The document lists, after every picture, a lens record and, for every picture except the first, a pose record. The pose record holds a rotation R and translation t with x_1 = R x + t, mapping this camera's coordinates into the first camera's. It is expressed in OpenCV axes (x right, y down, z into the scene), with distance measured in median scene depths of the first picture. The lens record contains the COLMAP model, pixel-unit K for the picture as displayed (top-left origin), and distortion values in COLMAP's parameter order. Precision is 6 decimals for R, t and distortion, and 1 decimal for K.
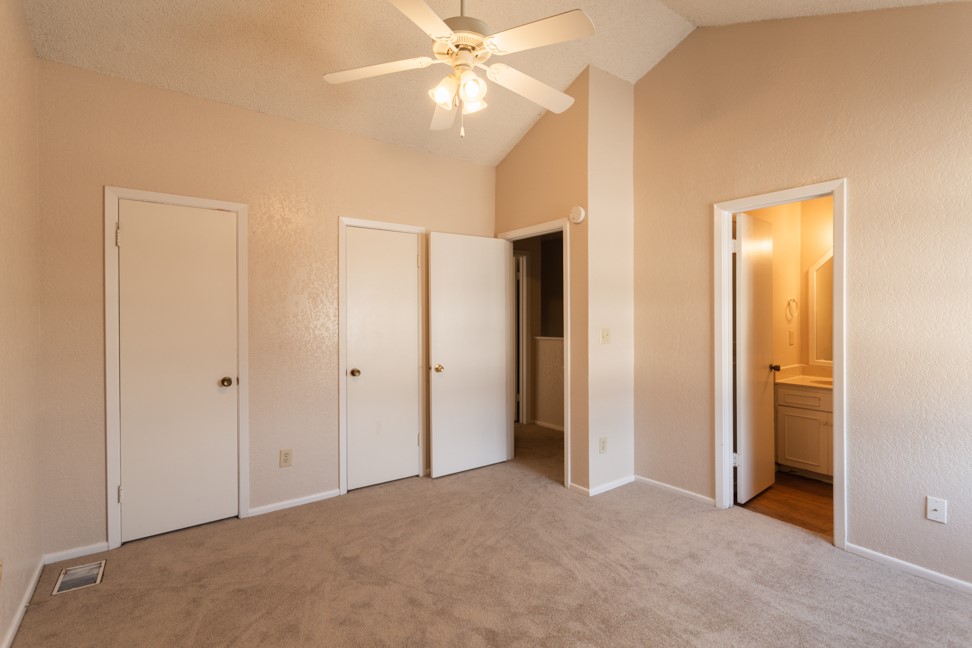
lens RADIAL K [[451.7, 0, 491.5], [0, 451.7, 320.1], [0, 0, 1]] dist [0.003732, -0.000137]
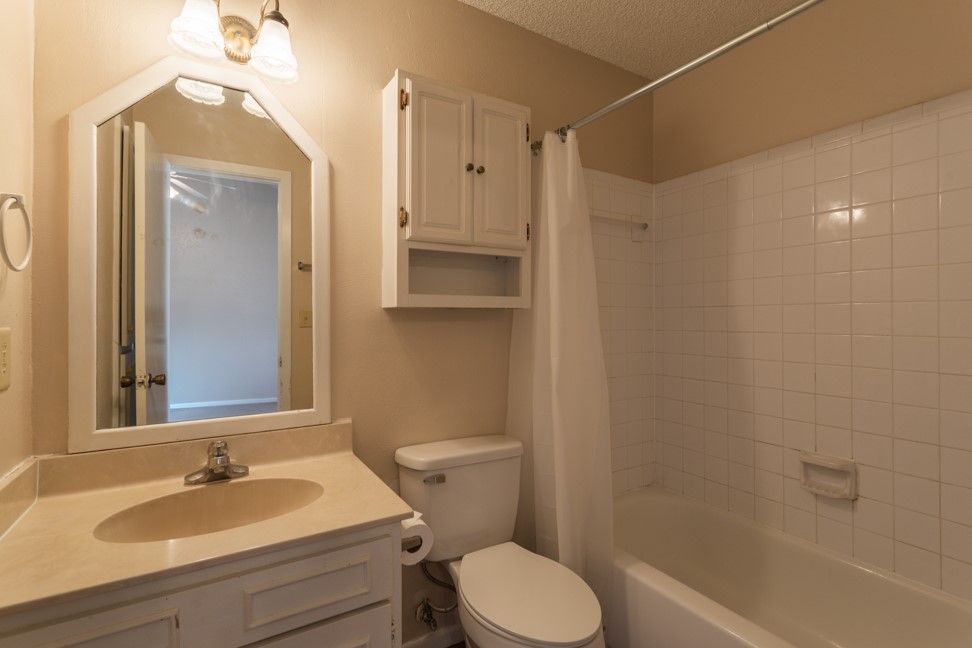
lens RADIAL K [[451.7, 0, 489.6], [0, 451.7, 319.5], [0, 0, 1]] dist [0.003732, -0.000137]
pose [[0.090732, -0.000243, 0.995875, 0.441160], [0.018148, 0.999834, -0.001410, 0.019948], [-0.995710, 0.018201, 0.090722, 0.710198]]
